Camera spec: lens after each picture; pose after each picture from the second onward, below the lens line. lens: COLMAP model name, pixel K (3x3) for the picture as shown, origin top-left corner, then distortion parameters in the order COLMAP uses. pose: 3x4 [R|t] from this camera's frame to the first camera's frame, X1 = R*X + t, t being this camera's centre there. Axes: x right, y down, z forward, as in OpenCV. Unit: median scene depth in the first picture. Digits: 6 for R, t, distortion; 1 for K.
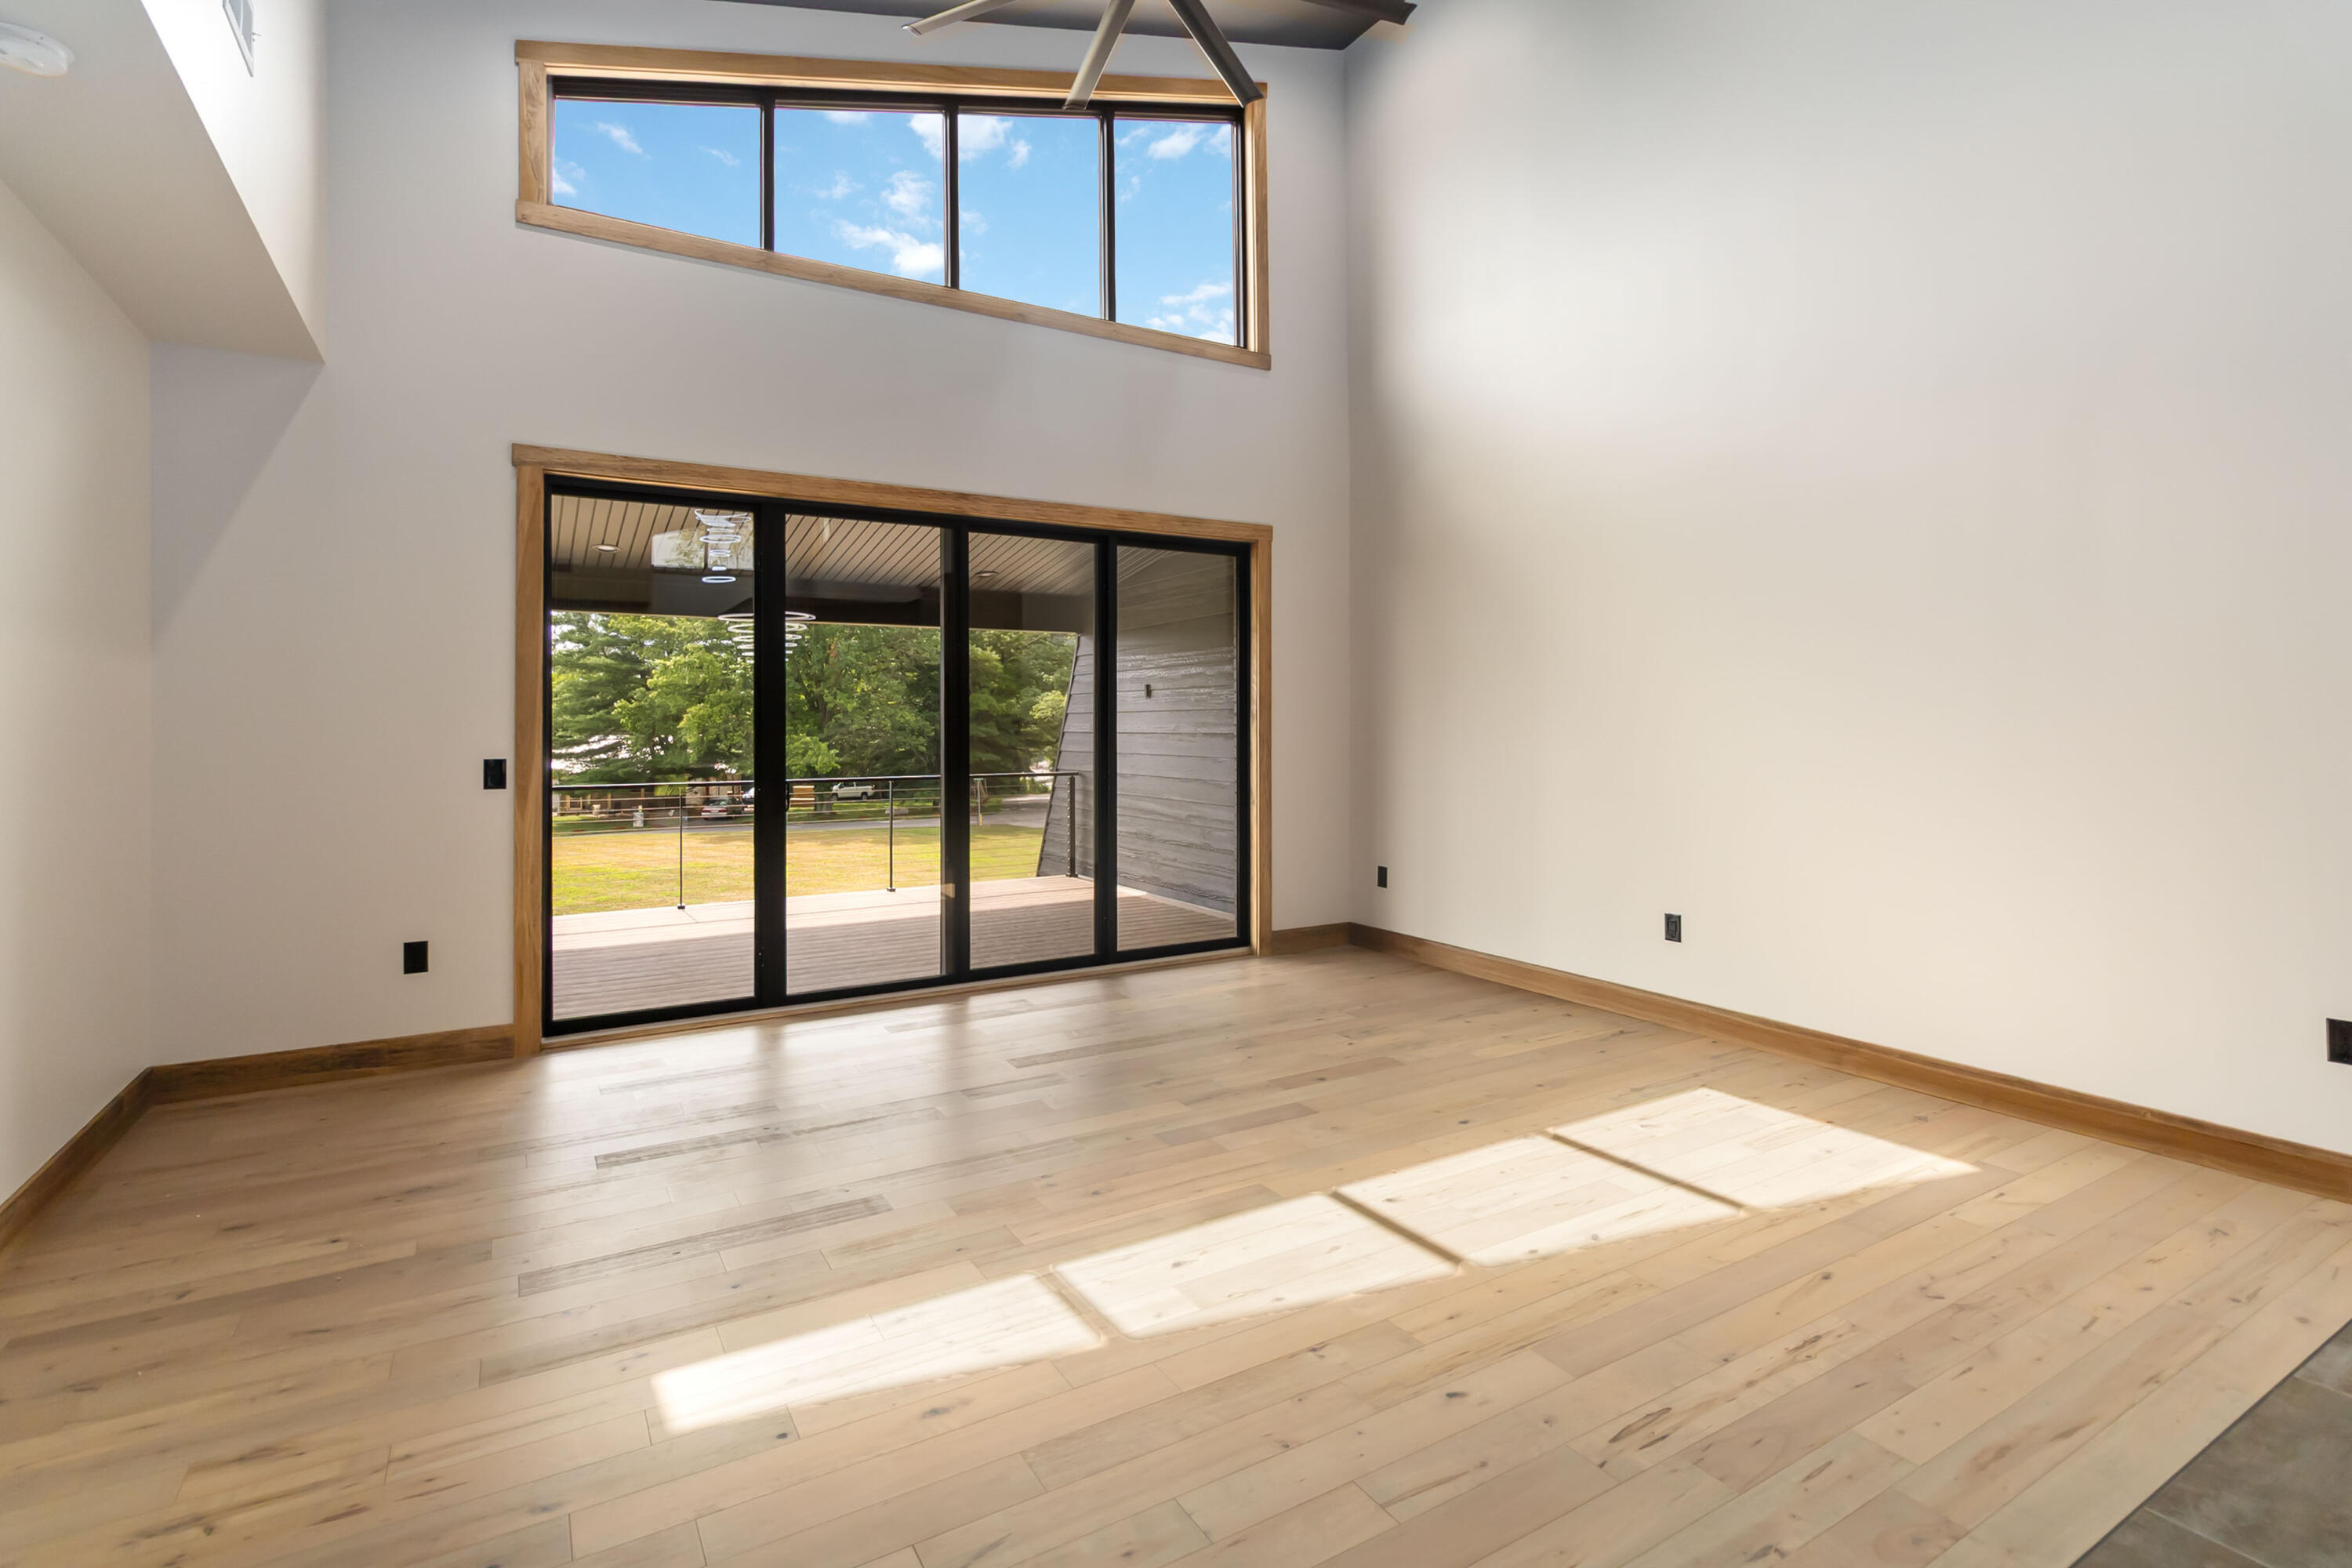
lens RADIAL K [[1123.4, 0, 1177.7], [0, 1123.4, 721.9], [0, 0, 1]] dist [-0.001766, 0.000417]
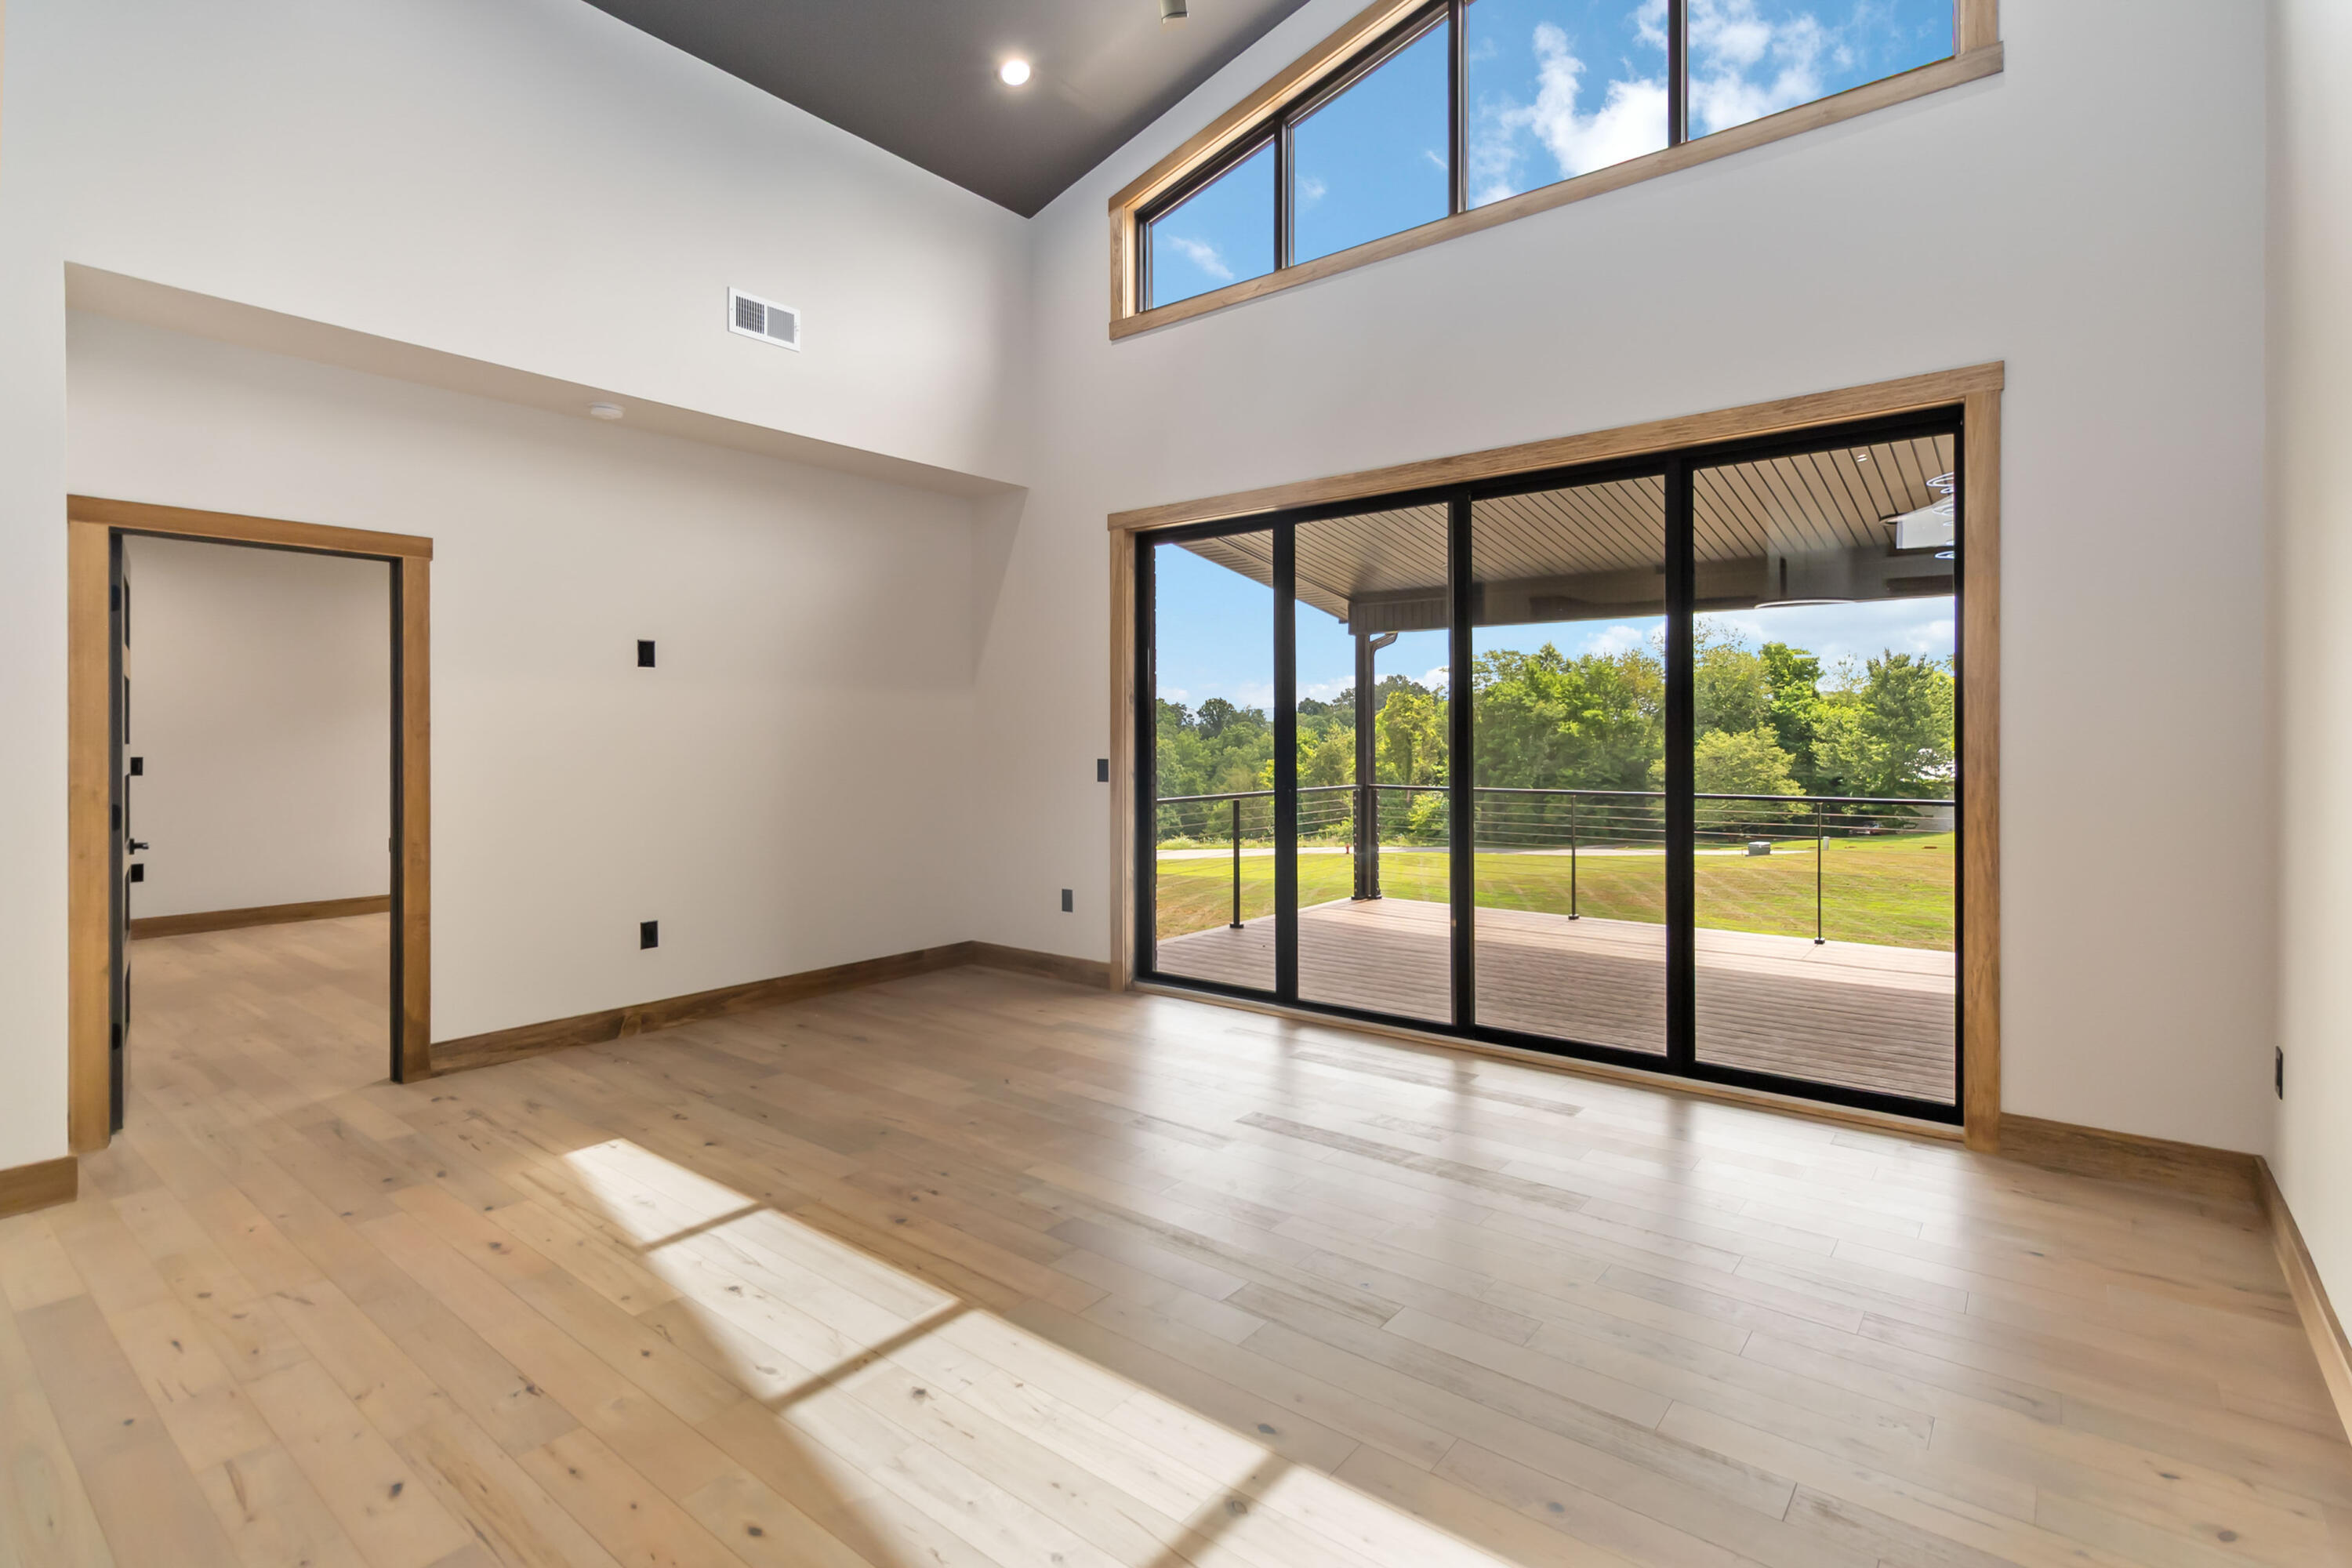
lens RADIAL K [[1114.6, 0, 1181.6], [0, 1114.6, 737.6], [0, 0, 1]] dist [0.001600, 0.000103]
pose [[0.348525, 0.004292, -0.937290, 0.510114], [0.004387, 0.999971, 0.006210, 0.000675], [0.937289, -0.006276, 0.348496, 0.505841]]
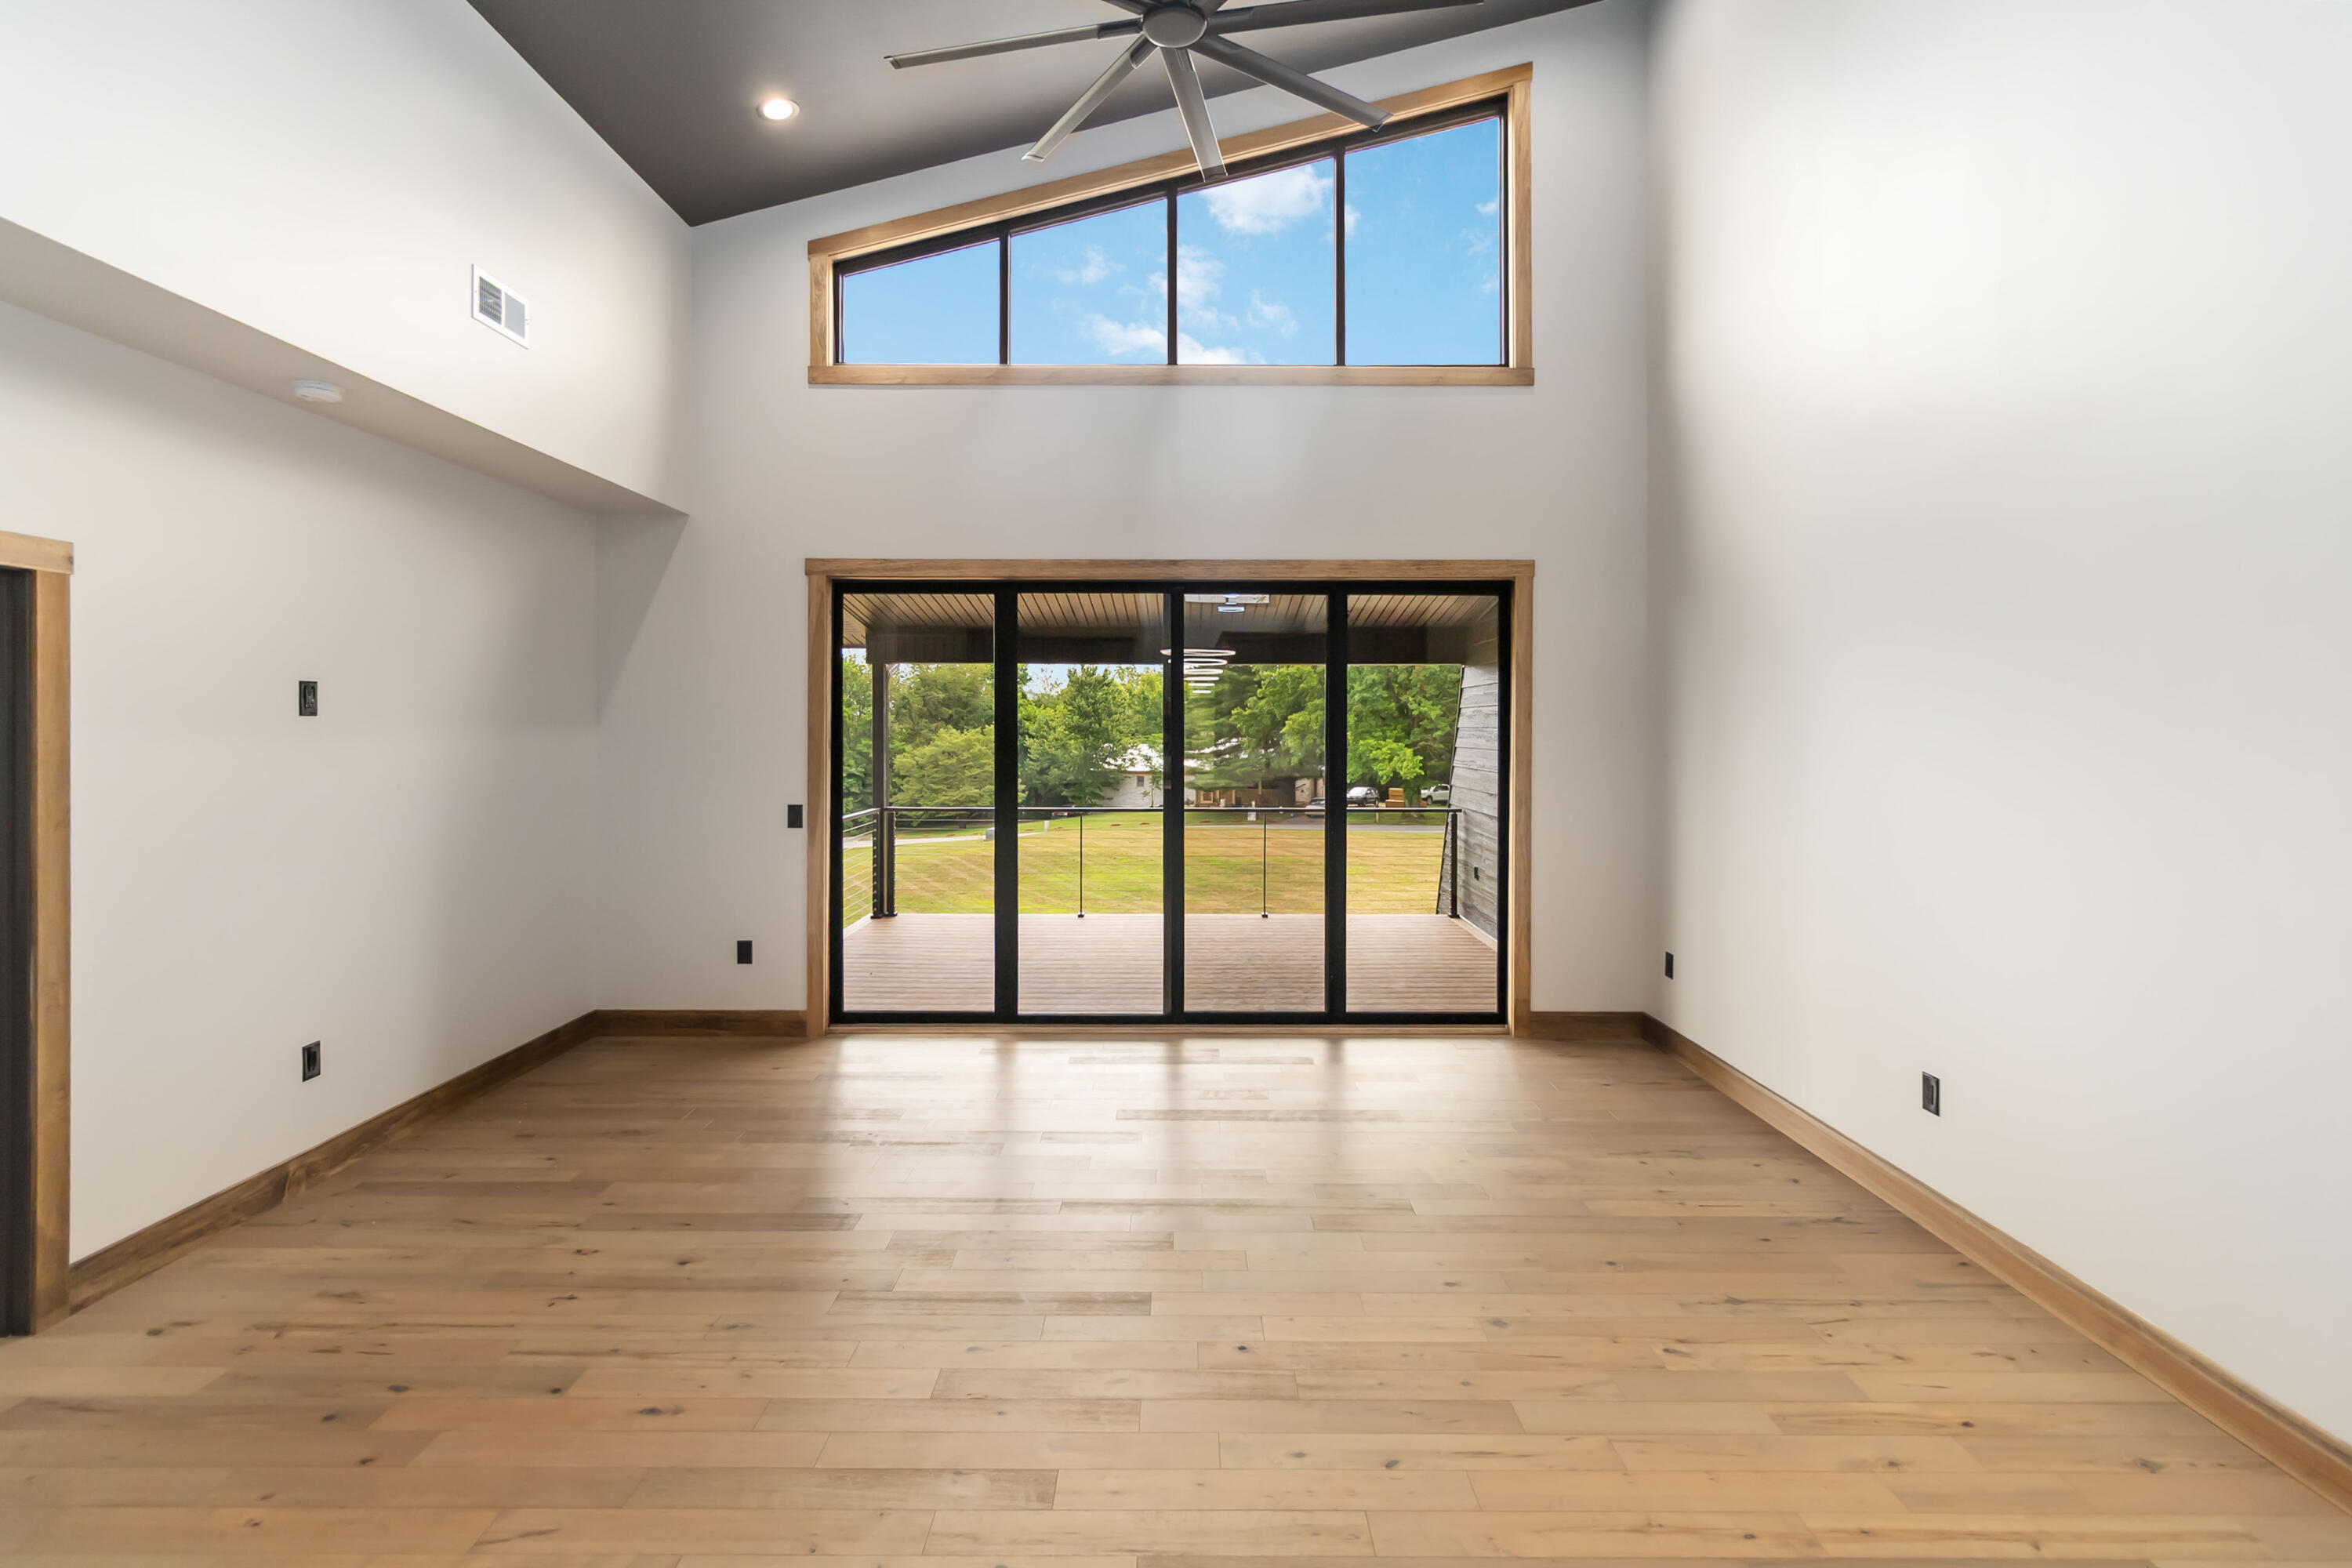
lens RADIAL K [[1113.9, 0, 1171.3], [0, 1113.9, 732.1], [0, 0, 1]] dist [-0.000510, 0.000933]
pose [[0.854362, 0.007402, -0.519626, 0.340140], [-0.003654, 0.999959, 0.008237, -0.049651], [0.519665, -0.005138, 0.854354, 0.104459]]
